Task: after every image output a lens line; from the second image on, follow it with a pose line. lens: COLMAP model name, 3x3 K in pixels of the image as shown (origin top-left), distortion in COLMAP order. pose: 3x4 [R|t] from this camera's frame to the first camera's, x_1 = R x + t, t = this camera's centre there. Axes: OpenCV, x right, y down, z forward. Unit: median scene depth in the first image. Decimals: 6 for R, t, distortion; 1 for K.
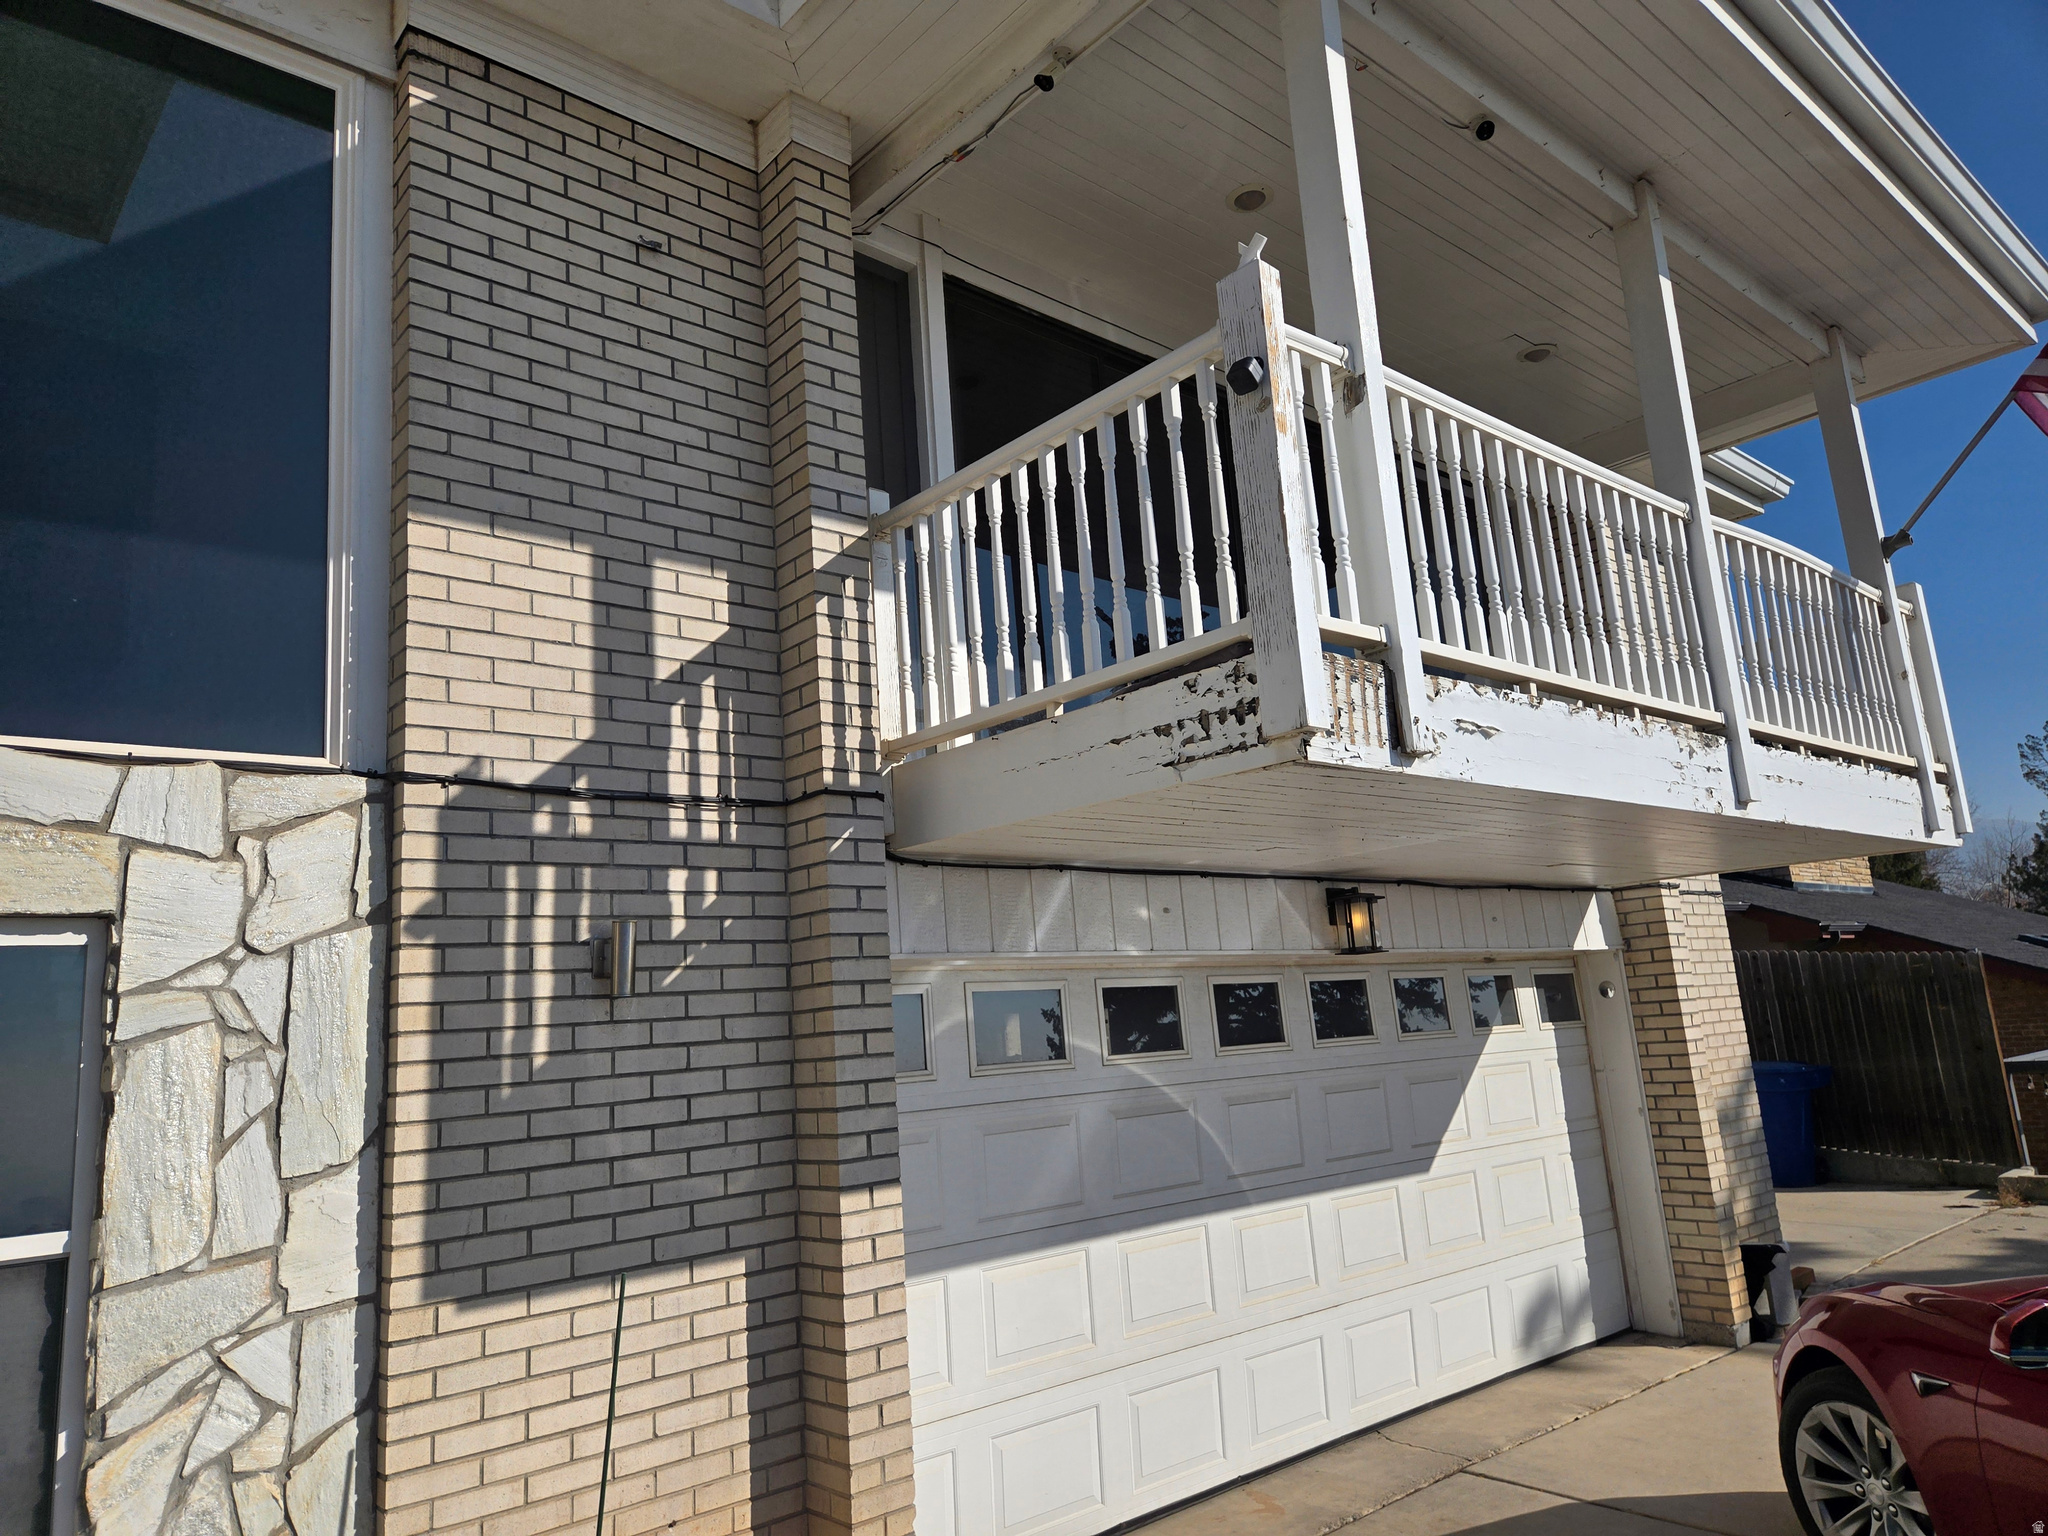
lens RADIAL K [[1391.2, 0, 1024.0], [0, 1391.2, 768.0], [0, 0, 1]] dist [0.103479, -0.092147]
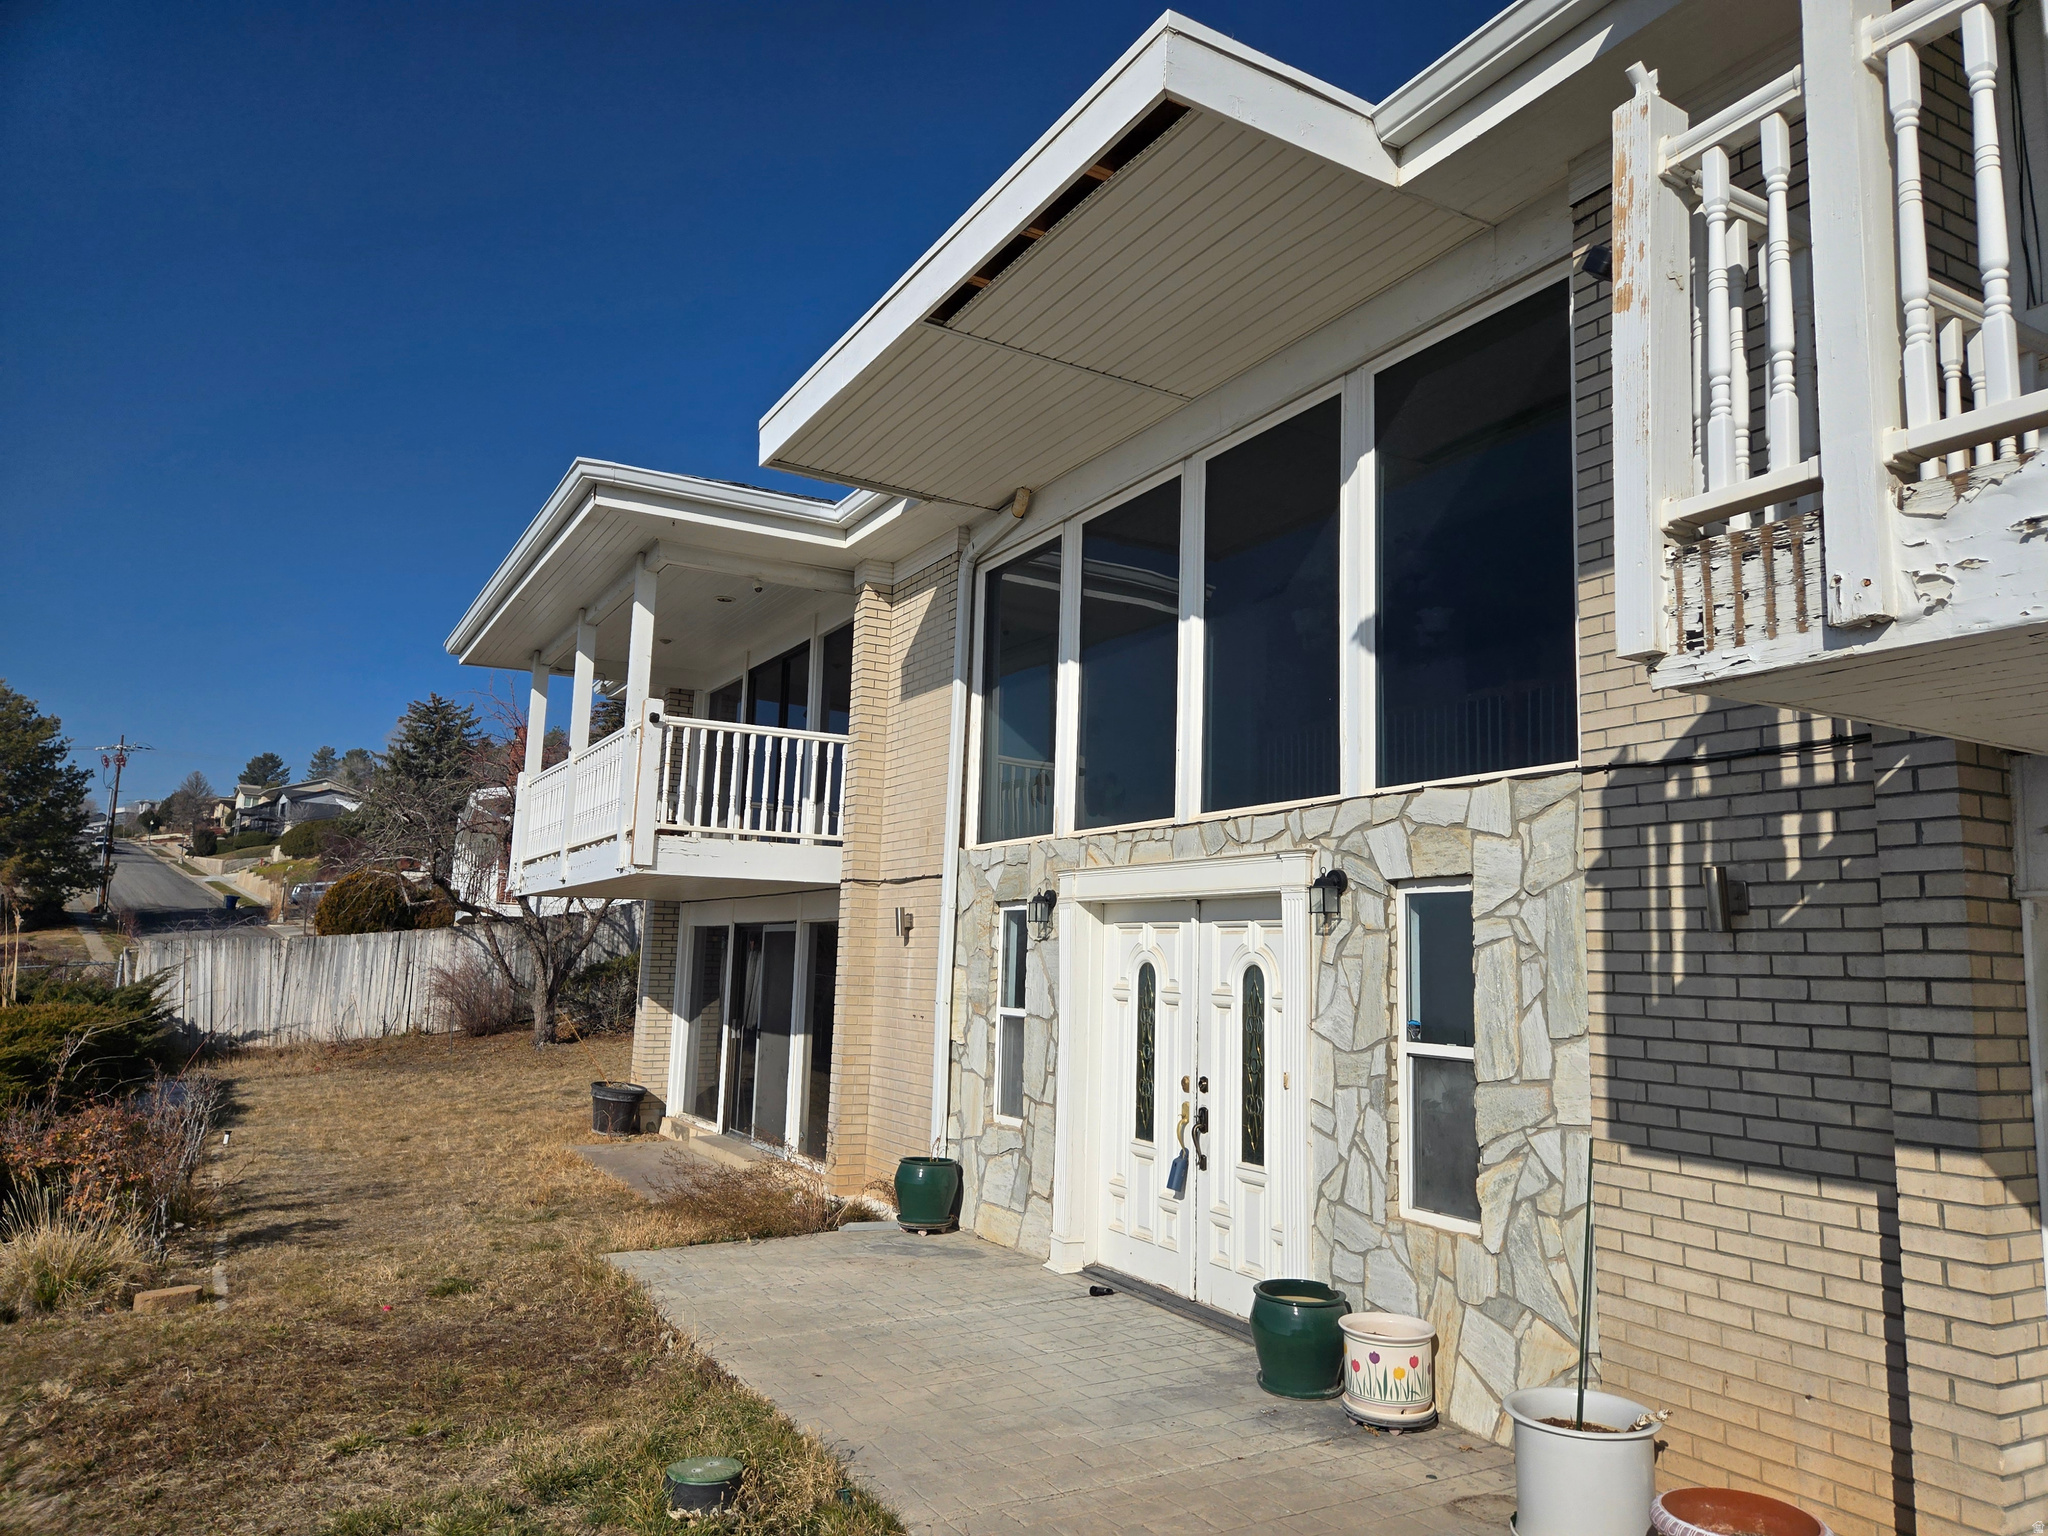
lens RADIAL K [[1391.2, 0, 1024.0], [0, 1391.2, 768.0], [0, 0, 1]] dist [0.103479, -0.092147]
pose [[-0.212694, -0.076415, -0.974126, 1.007300], [0.170369, 0.978766, -0.113978, 0.066465], [0.962151, -0.190204, -0.195159, 0.707929]]
